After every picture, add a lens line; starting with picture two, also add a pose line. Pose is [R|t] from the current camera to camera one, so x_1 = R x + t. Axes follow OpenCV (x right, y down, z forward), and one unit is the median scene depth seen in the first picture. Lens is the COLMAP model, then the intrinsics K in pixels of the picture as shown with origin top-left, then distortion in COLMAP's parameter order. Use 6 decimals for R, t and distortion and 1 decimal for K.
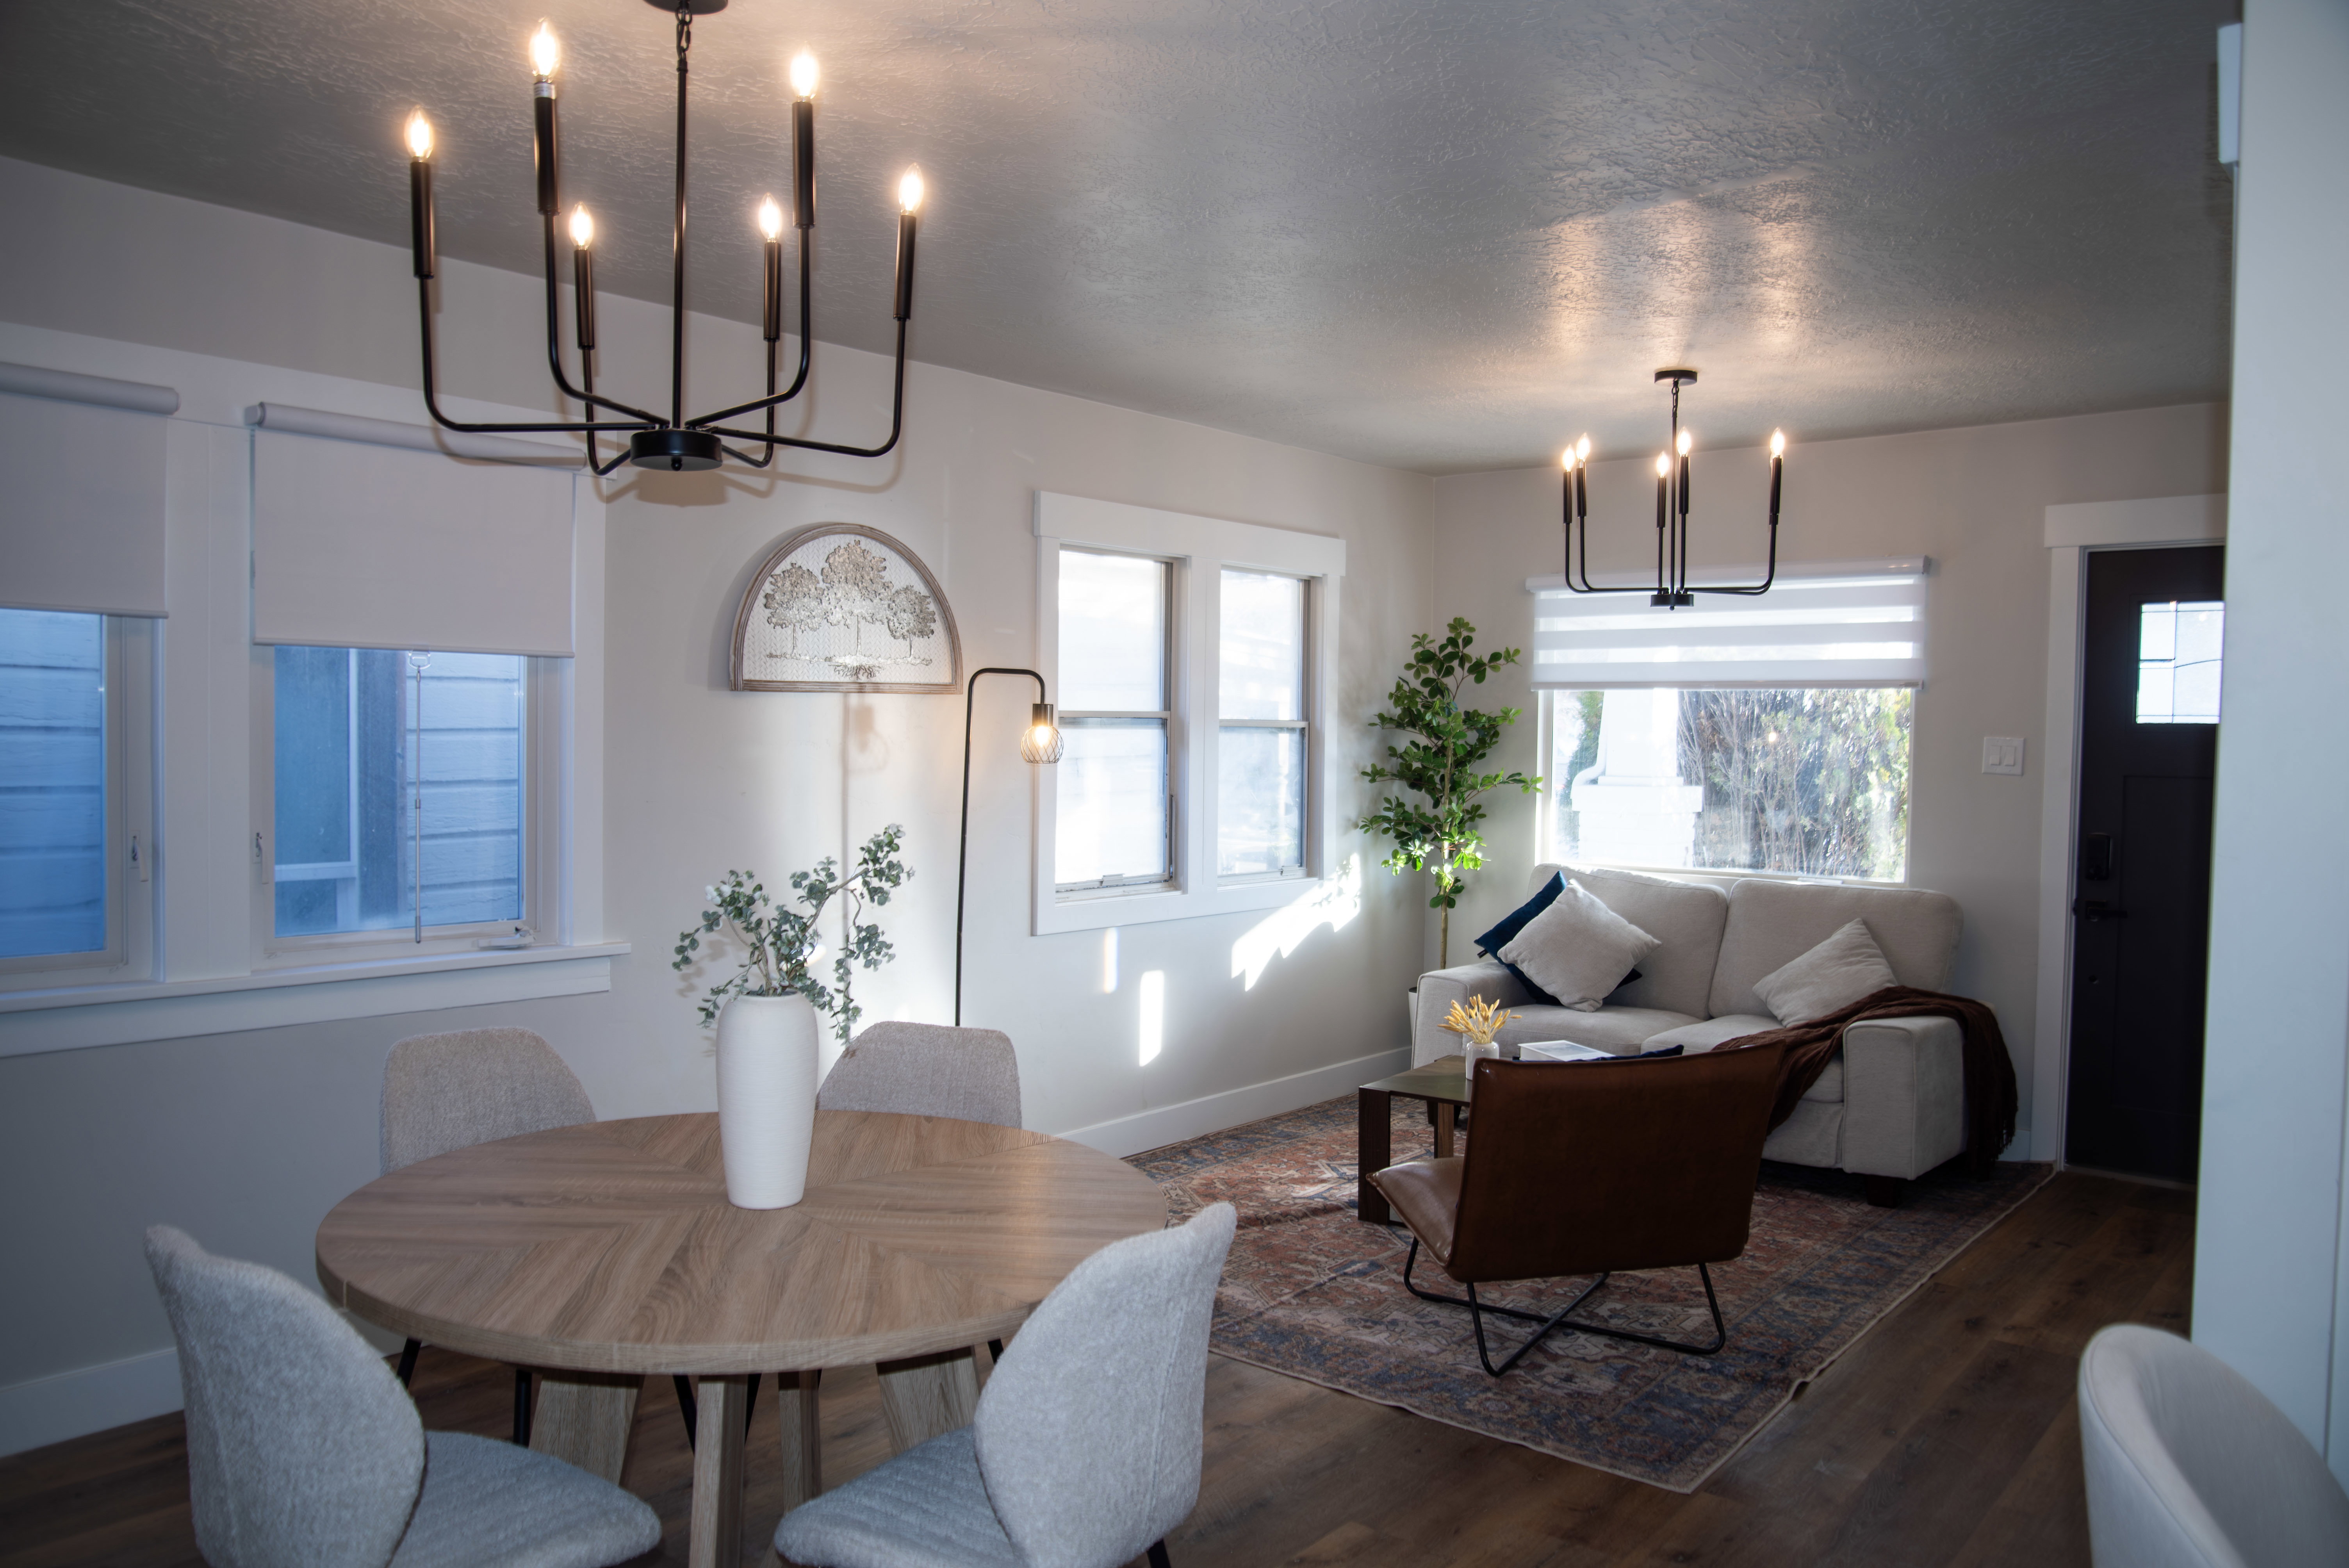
lens RADIAL K [[1689.0, 0, 1241.0], [0, 1689.0, 787.9], [0, 0, 1]] dist [-0.019619, -0.002145]
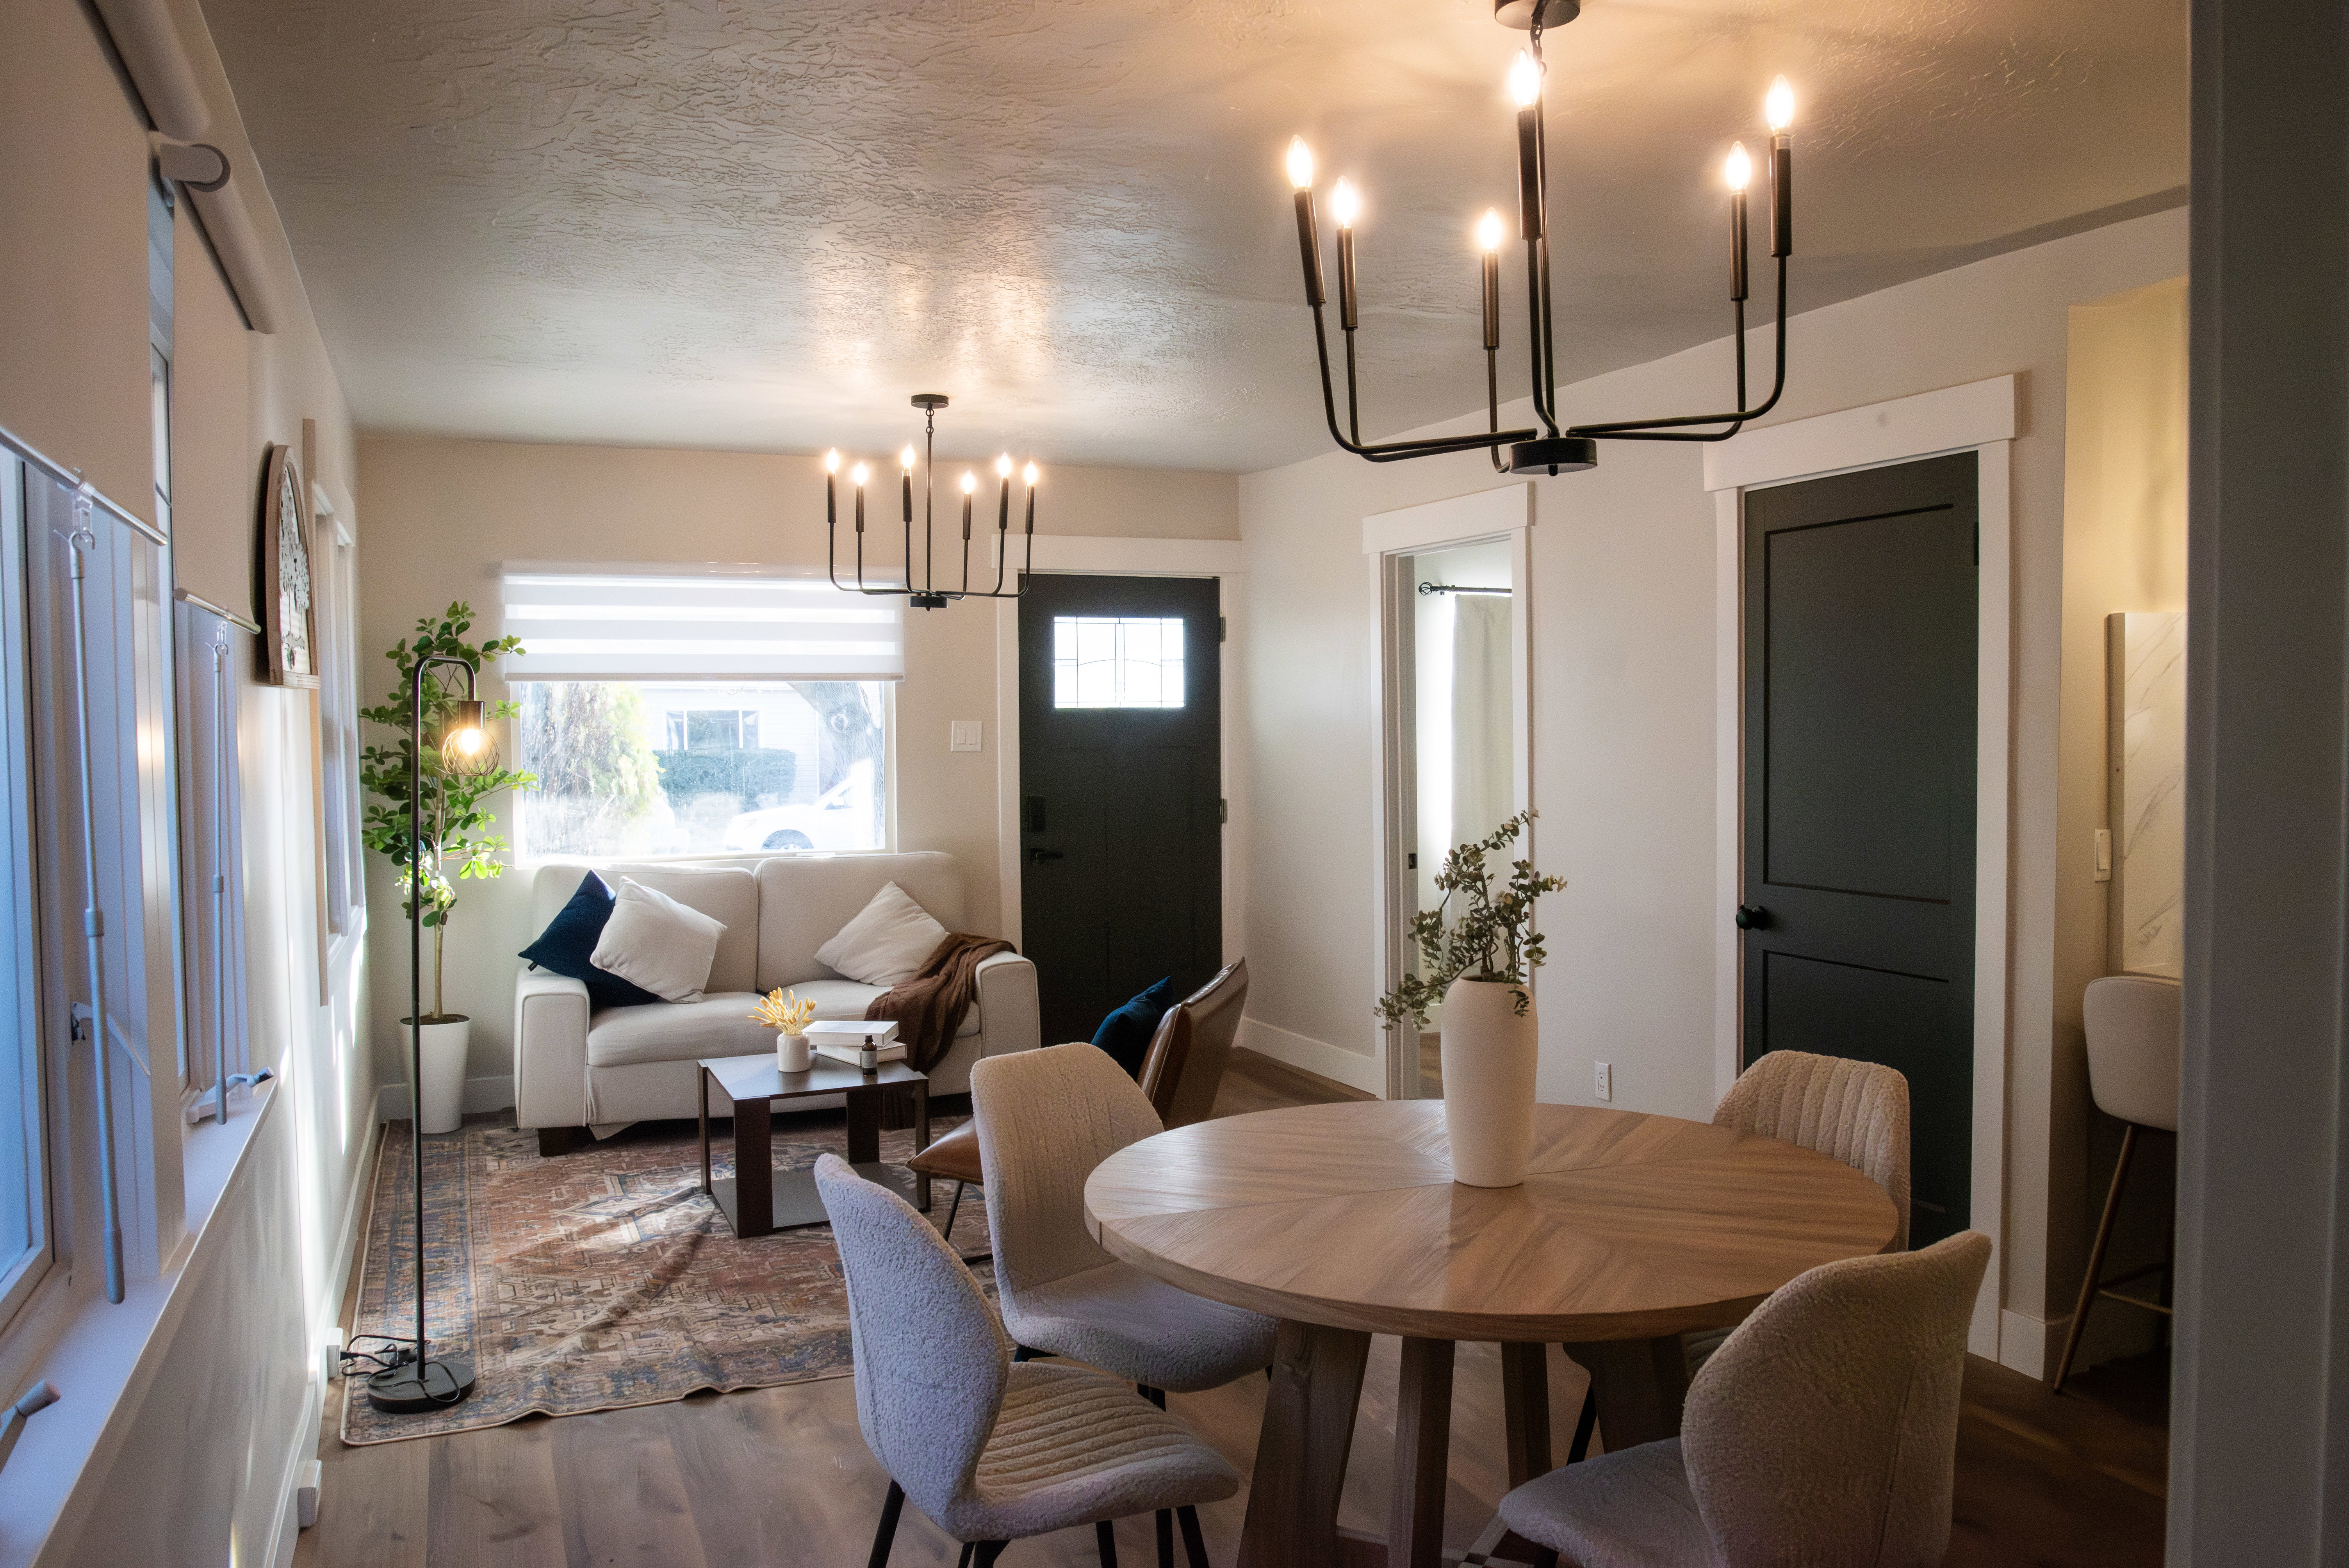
lens RADIAL K [[1628.3, 0, 1186.4], [0, 1628.3, 800.5], [0, 0, 1]] dist [-0.084890, 0.042832]
pose [[0.478305, -0.057973, 0.876278, -0.522420], [0.047820, 0.998058, 0.039927, -0.012397], [-0.876891, 0.022806, 0.480148, 0.301028]]
